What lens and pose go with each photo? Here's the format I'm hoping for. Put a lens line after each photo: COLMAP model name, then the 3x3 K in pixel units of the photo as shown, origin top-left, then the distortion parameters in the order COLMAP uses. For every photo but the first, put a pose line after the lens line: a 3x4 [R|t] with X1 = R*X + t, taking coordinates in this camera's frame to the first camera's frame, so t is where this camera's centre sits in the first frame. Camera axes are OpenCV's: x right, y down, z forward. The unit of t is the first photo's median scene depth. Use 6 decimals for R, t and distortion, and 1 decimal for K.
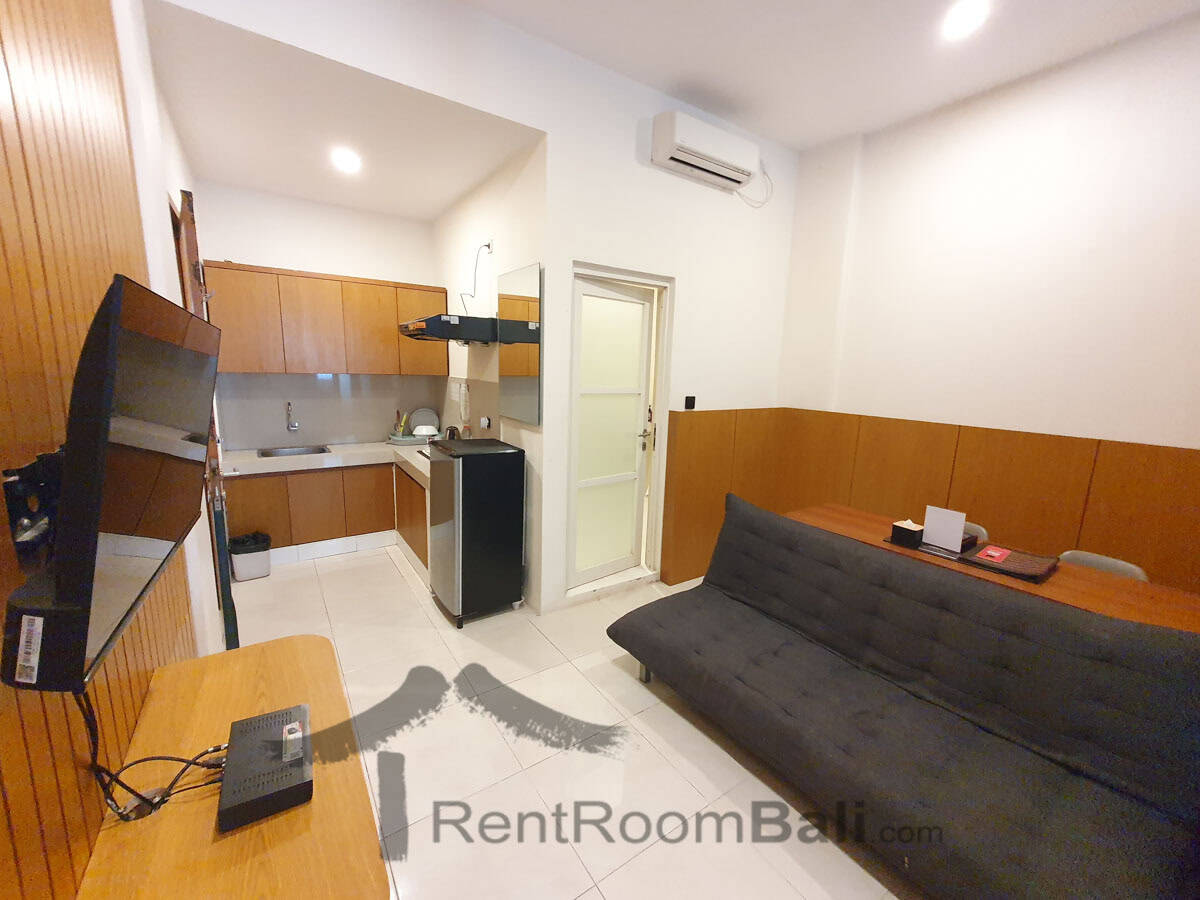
lens RADIAL K [[484.4, 0, 607.5], [0, 484.4, 450.0], [0, 0, 1]] dist [-0.000688, -0.000161]
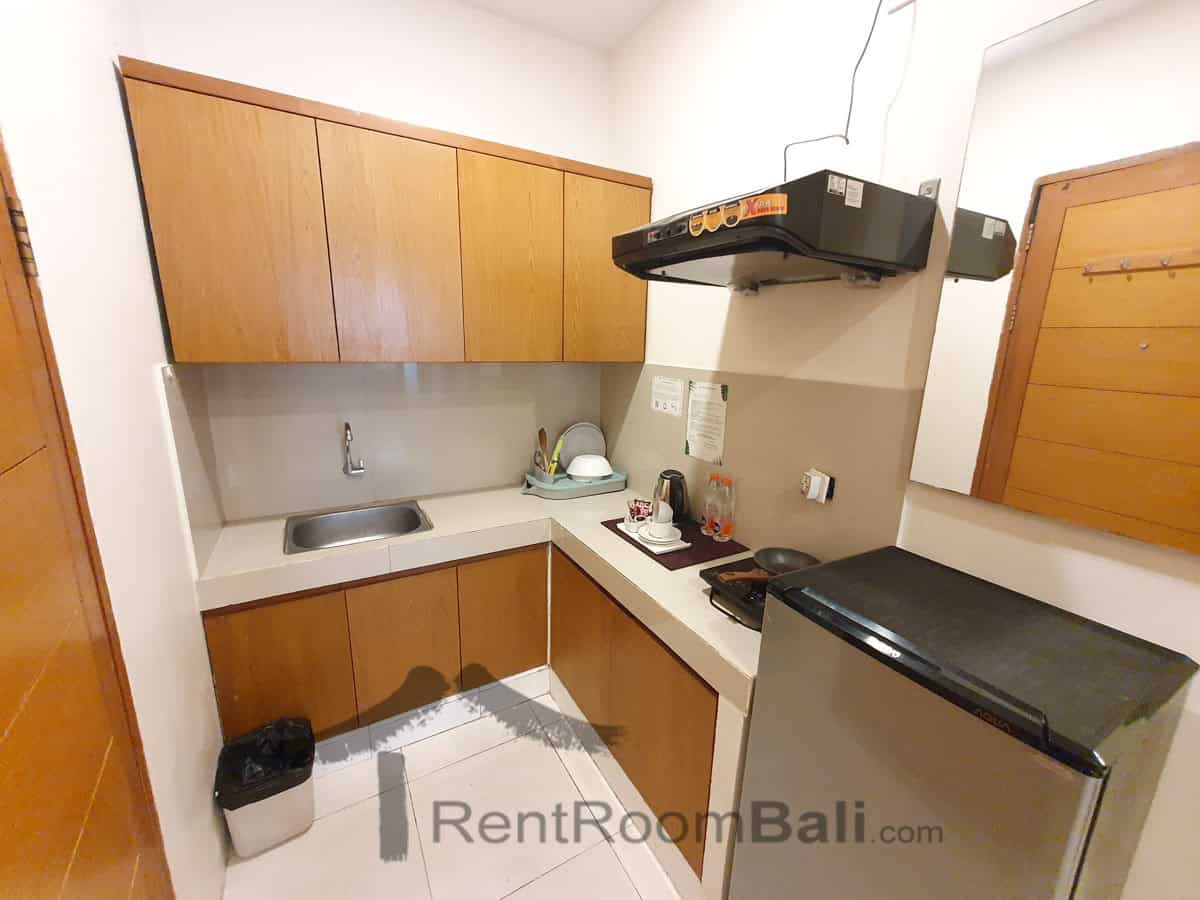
lens RADIAL K [[484.4, 0, 603.5], [0, 484.4, 451.0], [0, 0, 1]] dist [-0.000688, -0.000161]
pose [[0.996635, 0.007808, -0.081598, -0.358223], [-0.003700, 0.998723, 0.050376, -0.094123], [0.081888, -0.049904, 0.995391, 0.533237]]
